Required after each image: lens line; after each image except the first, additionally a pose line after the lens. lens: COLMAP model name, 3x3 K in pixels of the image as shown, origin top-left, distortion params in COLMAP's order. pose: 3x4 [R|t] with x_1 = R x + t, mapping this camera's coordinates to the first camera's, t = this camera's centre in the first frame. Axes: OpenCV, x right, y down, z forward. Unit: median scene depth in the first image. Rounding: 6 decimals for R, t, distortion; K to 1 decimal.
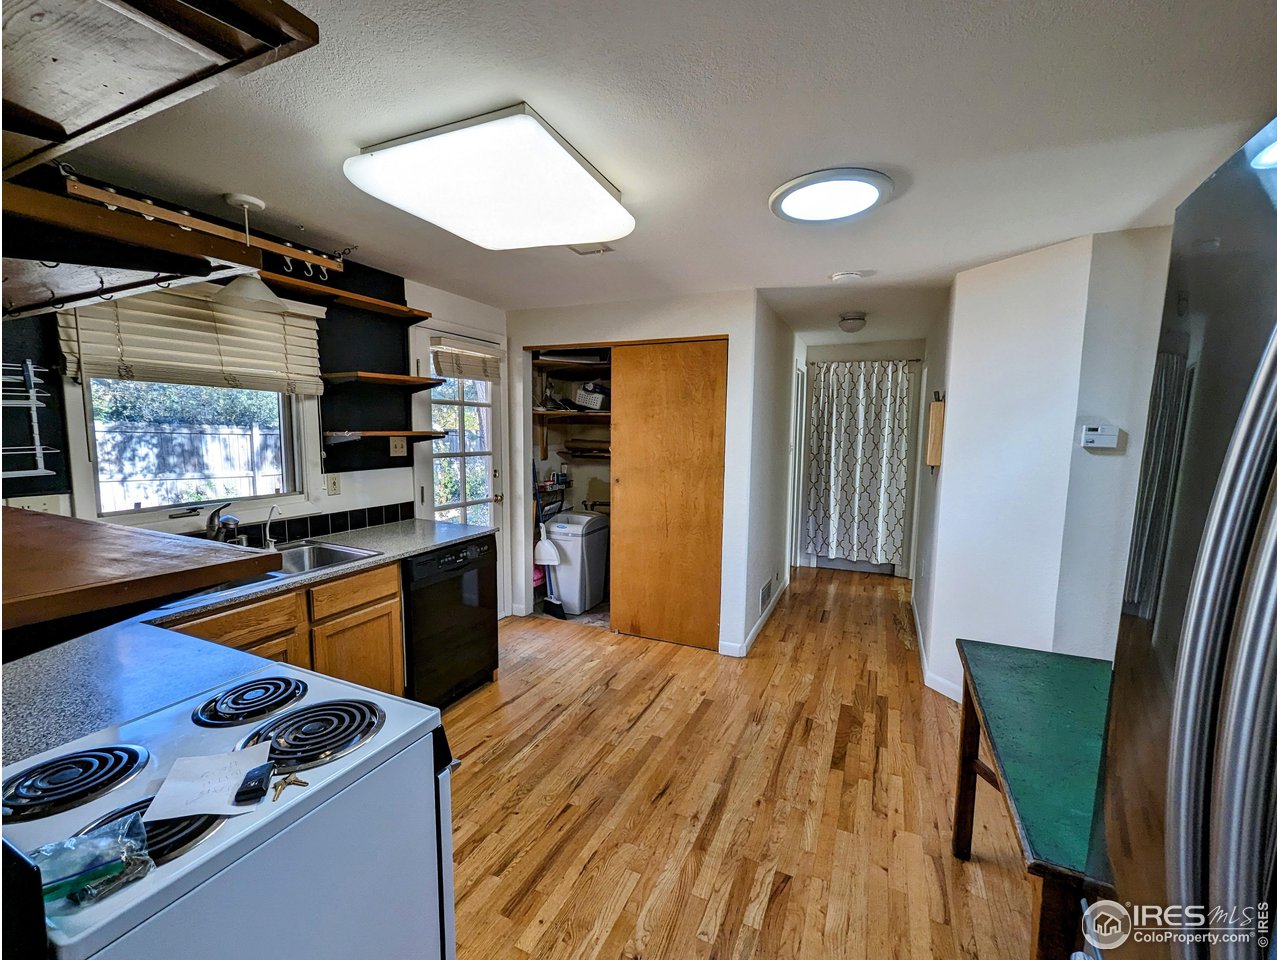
lens RADIAL K [[522.5, 0, 641.8], [0, 522.5, 480.1], [0, 0, 1]] dist [-0.010544, -0.000006]
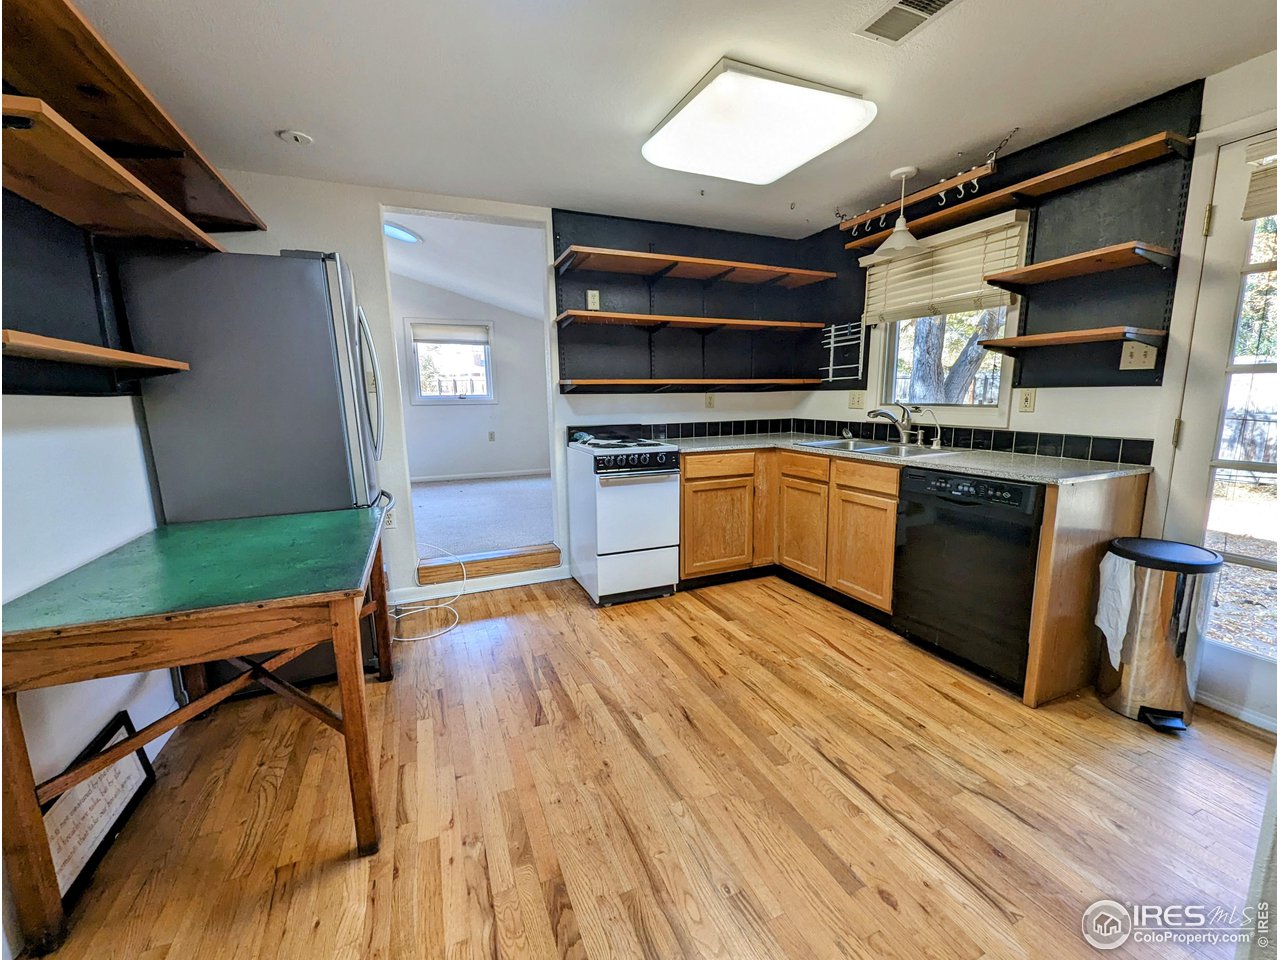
lens RADIAL K [[522.5, 0, 639.9], [0, 522.5, 484.9], [0, 0, 1]] dist [-0.010544, -0.000006]
pose [[-0.674974, 0.116509, -0.728585, 0.659639], [-0.069318, 0.973074, 0.219823, -0.002621], [0.734578, 0.198878, -0.648723, 1.322926]]
